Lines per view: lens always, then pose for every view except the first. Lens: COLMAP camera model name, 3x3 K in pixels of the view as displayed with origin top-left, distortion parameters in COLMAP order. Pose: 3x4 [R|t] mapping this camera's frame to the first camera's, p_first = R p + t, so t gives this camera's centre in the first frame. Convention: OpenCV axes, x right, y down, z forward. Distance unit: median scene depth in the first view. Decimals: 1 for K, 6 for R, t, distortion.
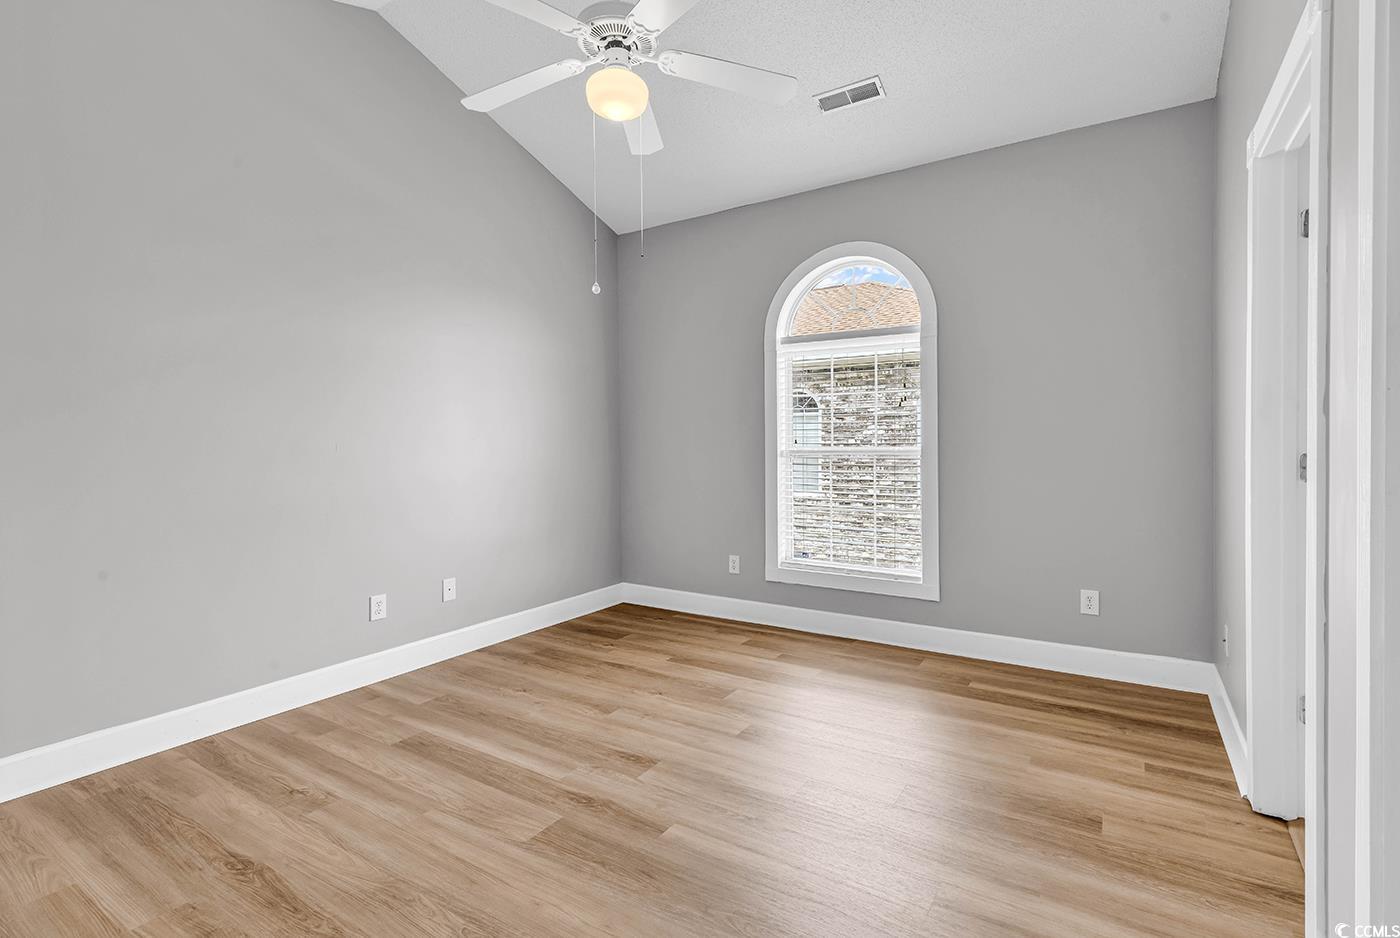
lens RADIAL K [[633.9, 0, 700.0], [0, 633.9, 469.0], [0, 0, 1]] dist [-0.000349, -0.000250]
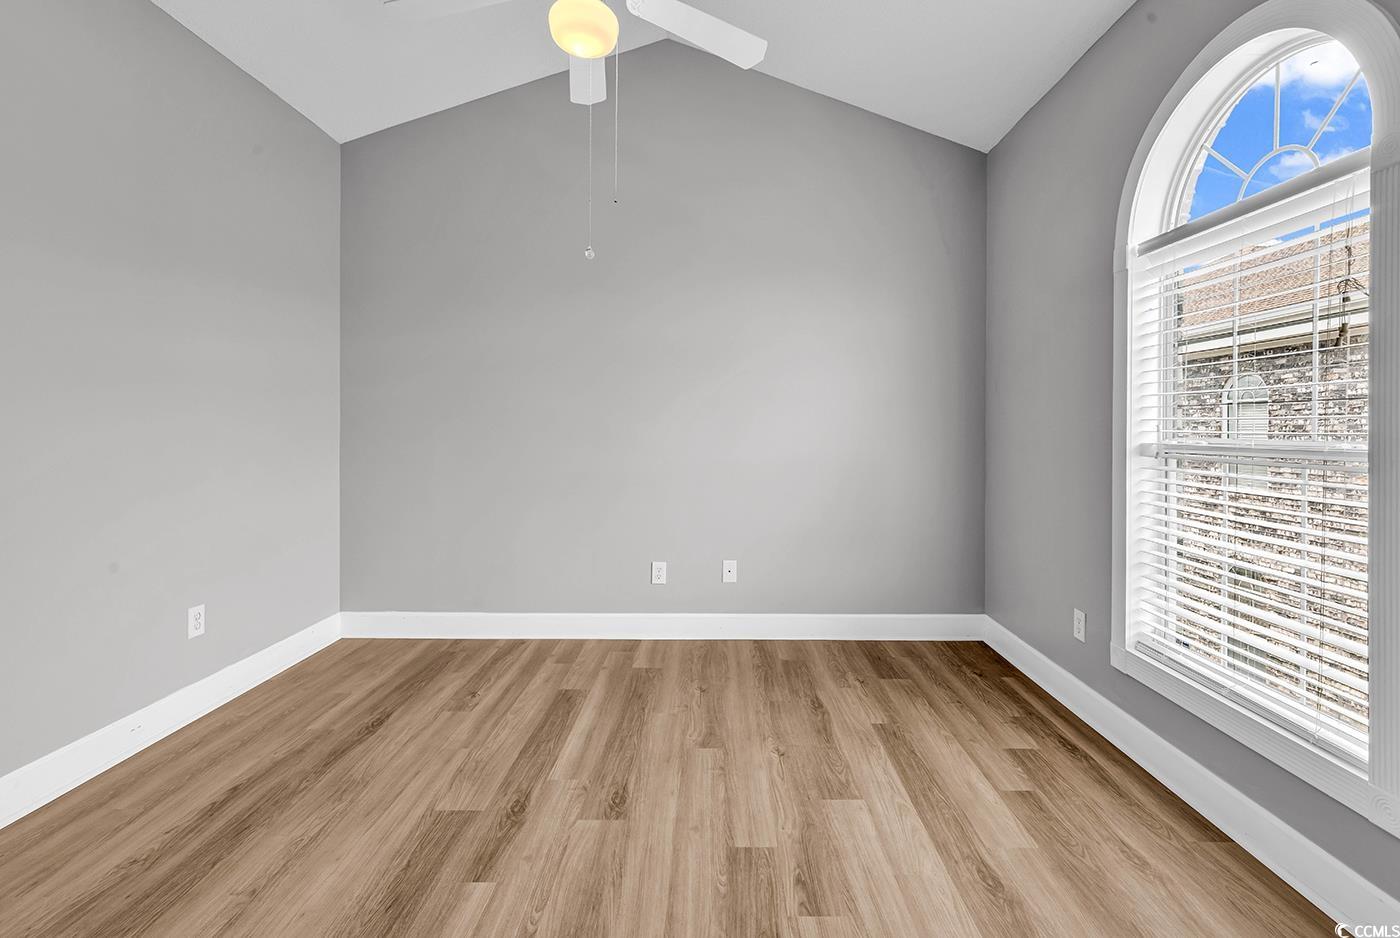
lens RADIAL K [[652.1, 0, 736.4], [0, 652.1, 449.7], [0, 0, 1]] dist [0.002610, -0.000155]
pose [[0.562518, 0.039571, -0.825838, 0.552219], [-0.045155, 0.998834, 0.017103, -0.024446], [0.825551, 0.027670, 0.563649, 0.511371]]
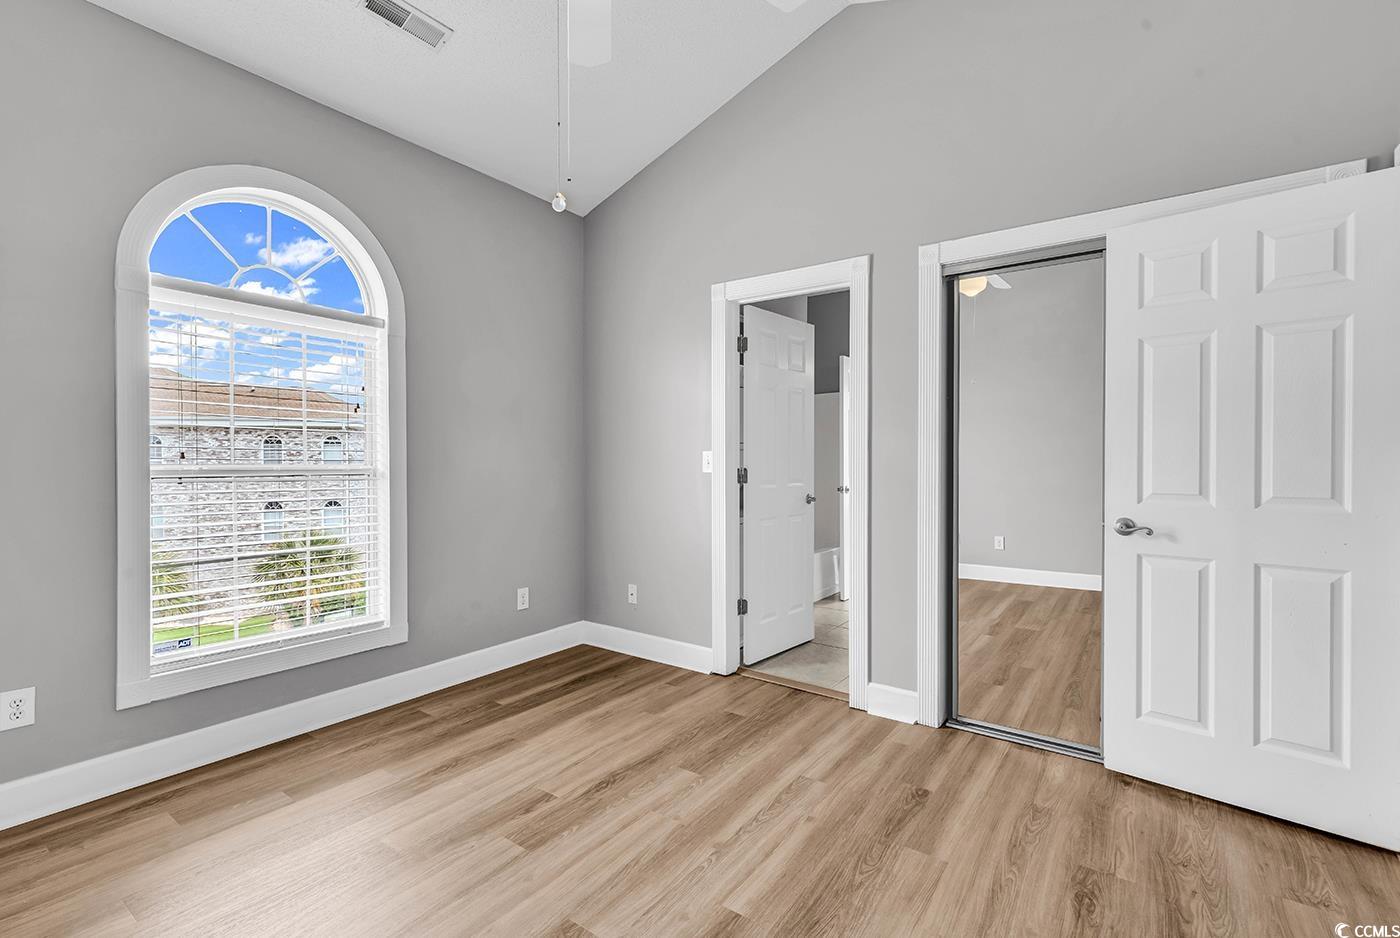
lens RADIAL K [[661.6, 0, 700.0], [0, 661.6, 469.0], [0, 0, 1]] dist [0.022348, -0.000093]
pose [[0.043214, -0.000820, 0.999066, -0.626176], [0.037057, 0.999313, -0.000783, -0.016305], [-0.998378, 0.037056, 0.043215, 0.650946]]
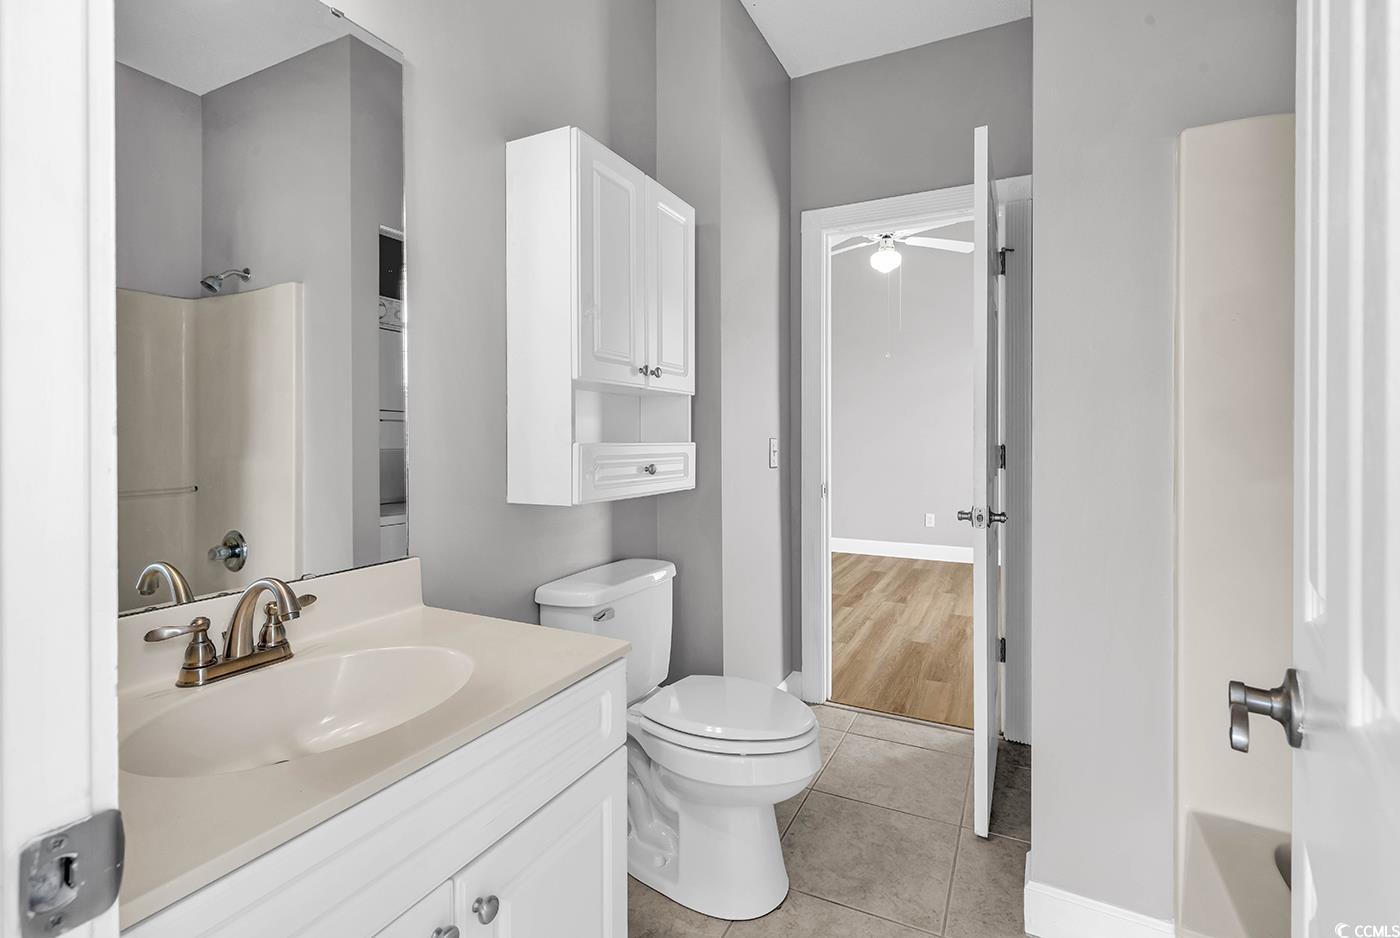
lens RADIAL K [[642.3, 0, 713.0], [0, 642.3, 441.2], [0, 0, 1]] dist [0.002828, -0.000543]
pose [[0.118187, 0.020121, -0.992788, 1.383353], [-0.038685, 0.999129, 0.015644, -0.016158], [0.992238, 0.036558, 0.118862, 0.165648]]
